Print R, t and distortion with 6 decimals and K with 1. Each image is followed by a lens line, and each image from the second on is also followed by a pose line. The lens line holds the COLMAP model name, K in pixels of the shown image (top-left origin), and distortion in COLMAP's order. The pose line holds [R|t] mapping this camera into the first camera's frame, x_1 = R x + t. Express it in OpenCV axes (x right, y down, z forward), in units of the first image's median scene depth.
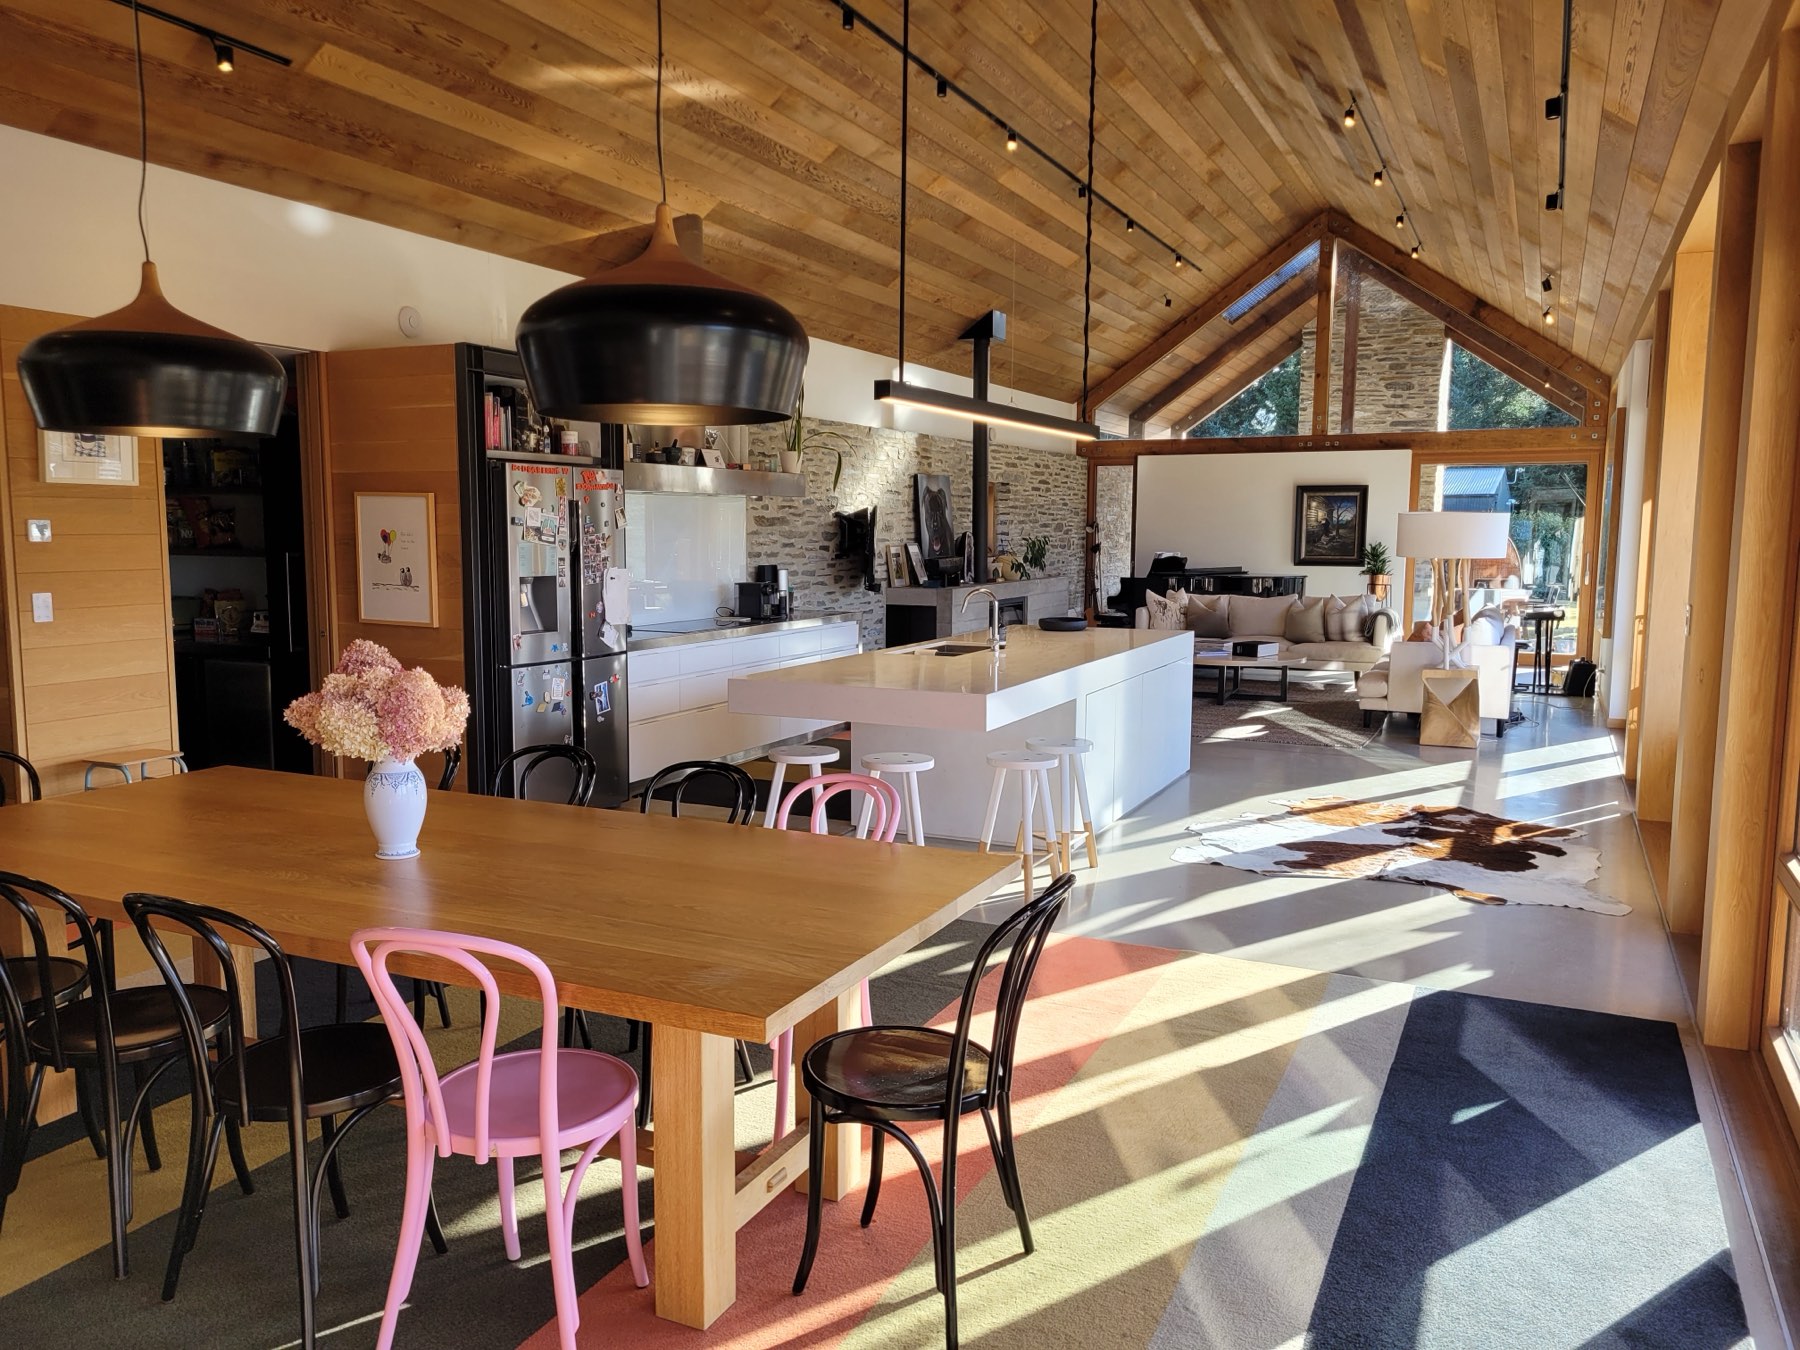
lens RADIAL K [[1360.0, 0, 868.6], [0, 1360.0, 679.4], [0, 0, 1]] dist [0.051556, -0.023962]
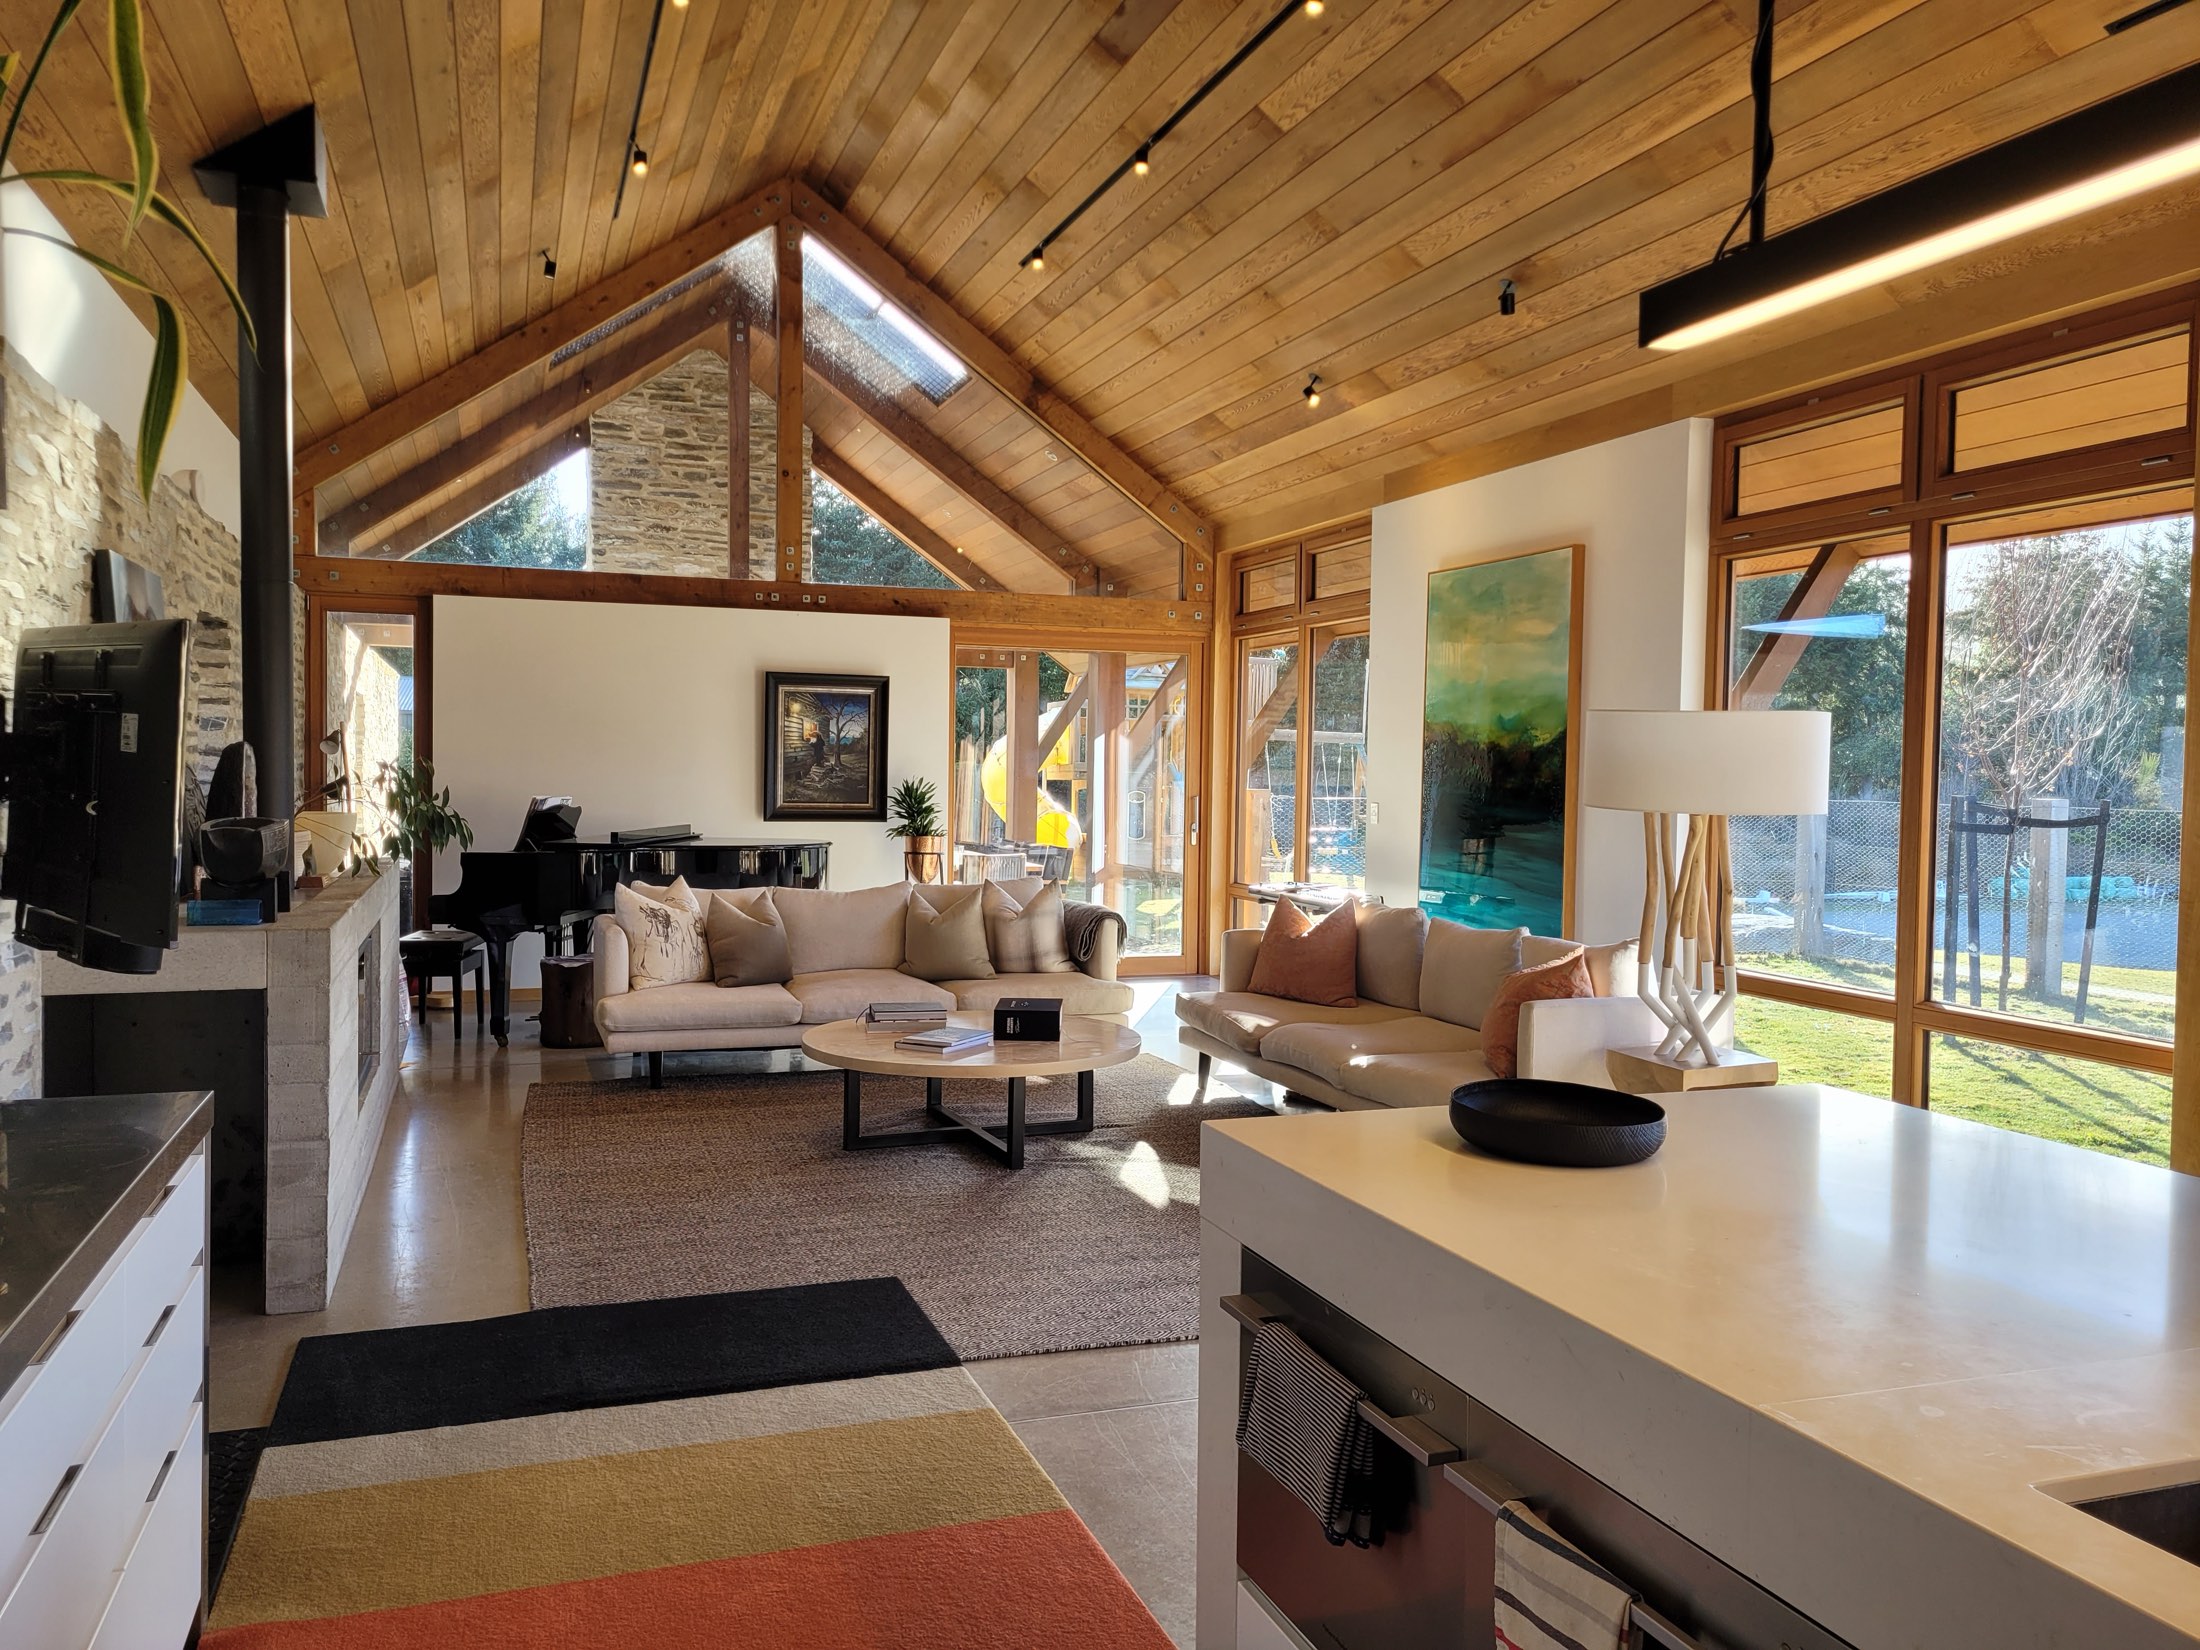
lens RADIAL K [[1662.2, 0, 1099.2], [0, 1662.2, 821.0], [0, 0, 1]] dist [0.051556, -0.023962]
pose [[0.696669, -0.017447, 0.717181, -0.064714], [0.070277, 0.996556, -0.044023, -0.046802], [-0.713943, 0.081071, 0.695495, 0.469399]]
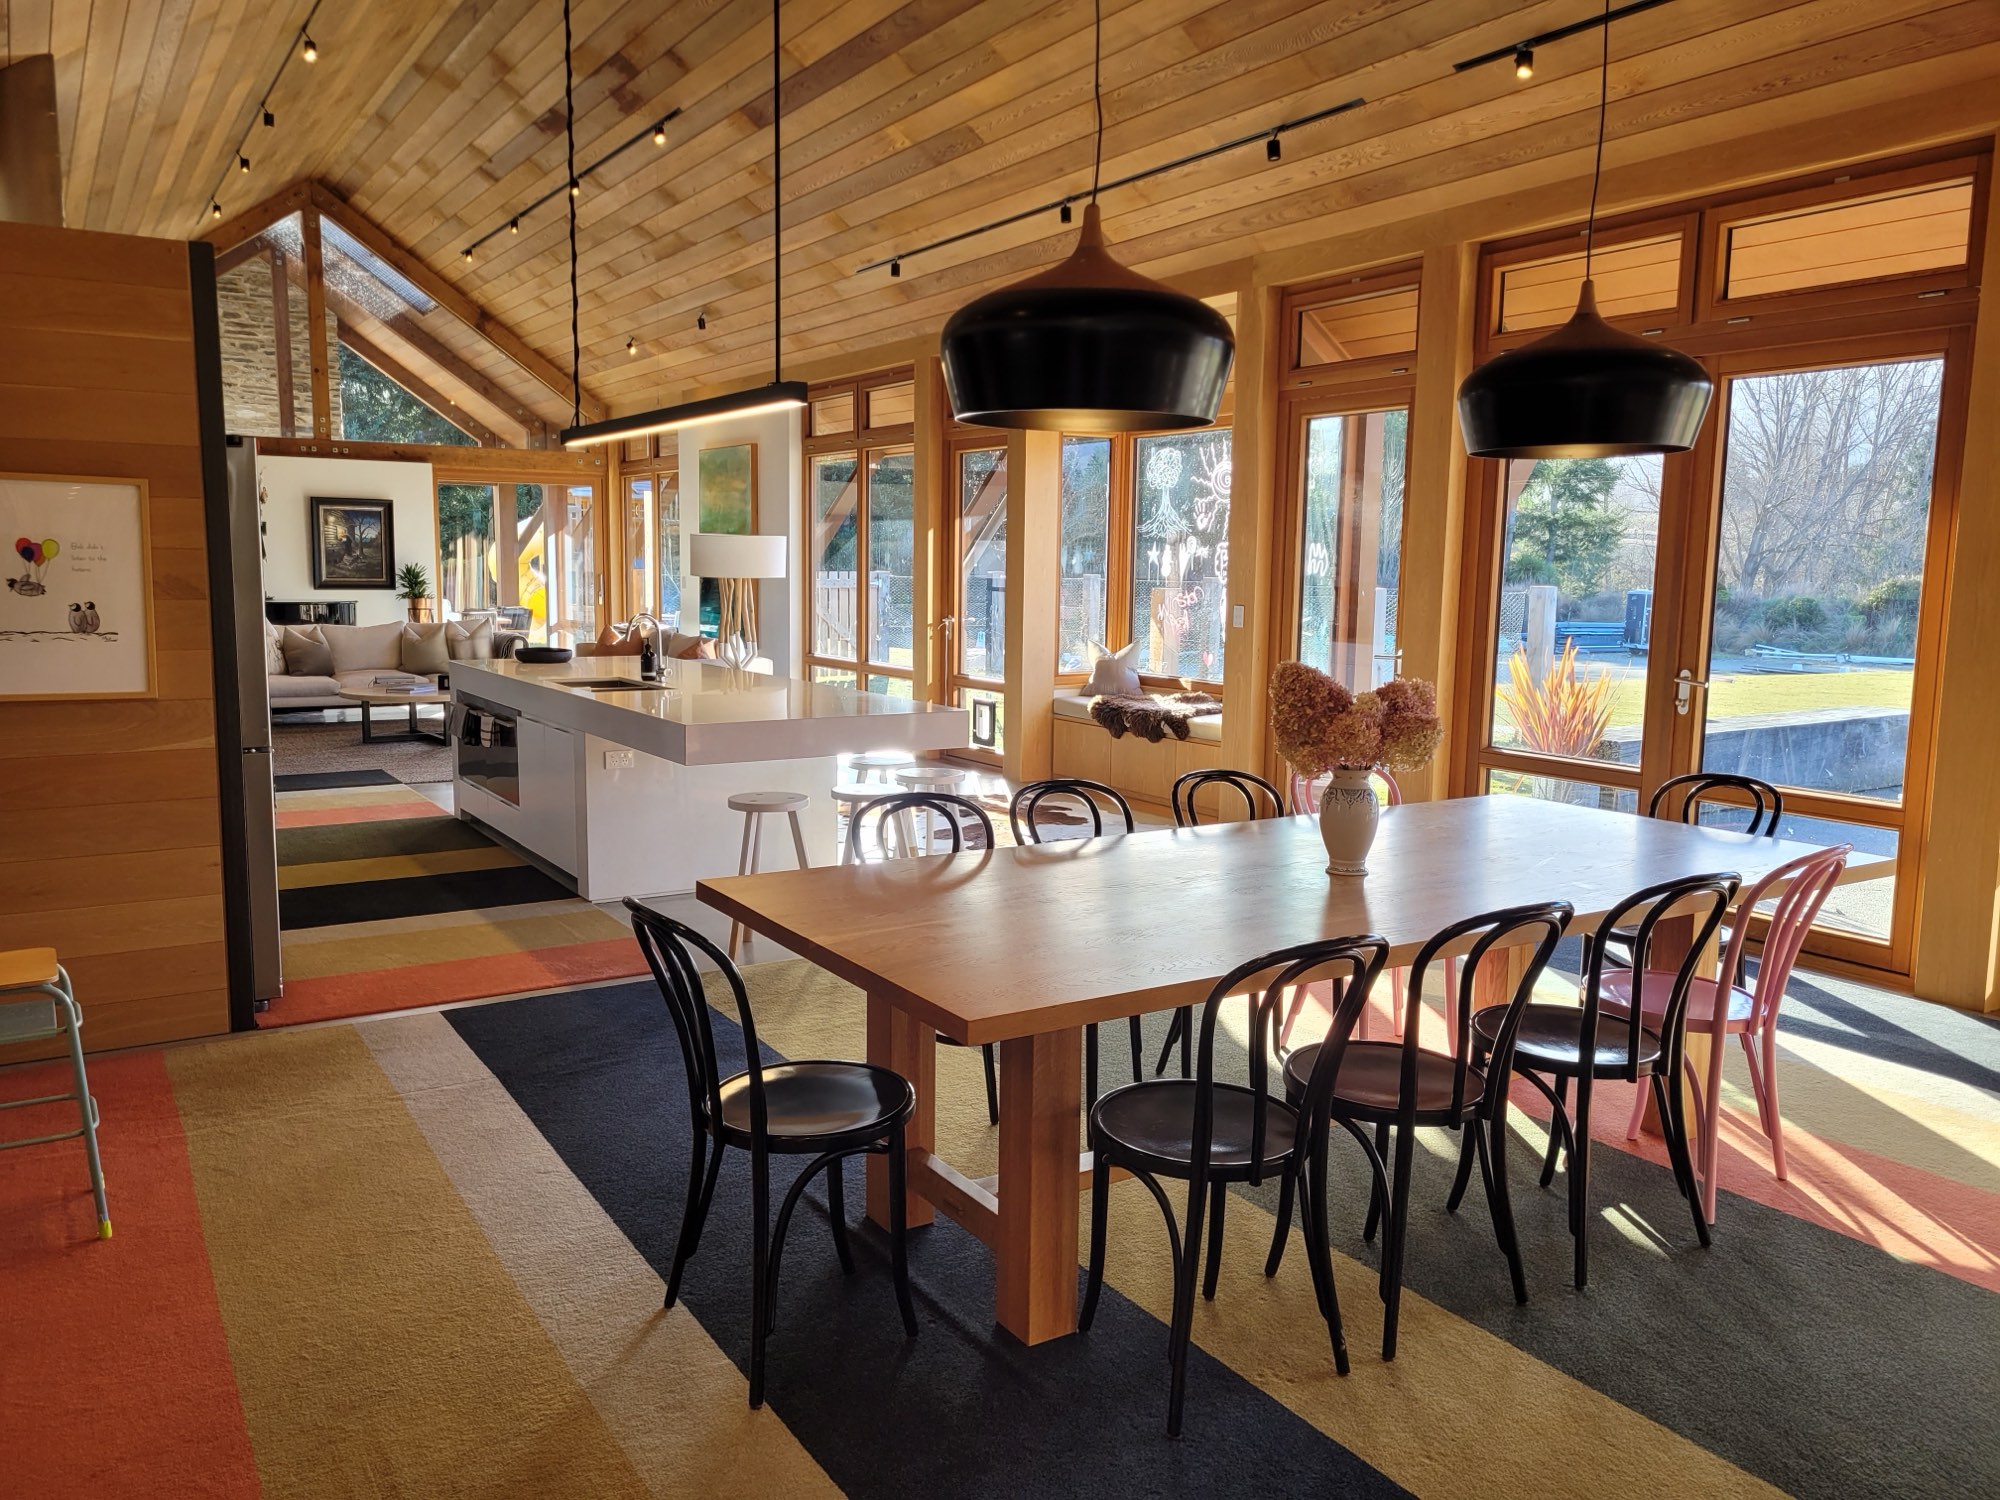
lens RADIAL K [[1511.1, 0, 987.6], [0, 1511.1, 746.3], [0, 0, 1]] dist [0.051556, -0.023962]
pose [[0.528961, -0.102746, 0.842403, -0.295070], [0.086481, 0.994003, 0.066933, -0.012679], [-0.844228, 0.037447, 0.534674, 0.131841]]
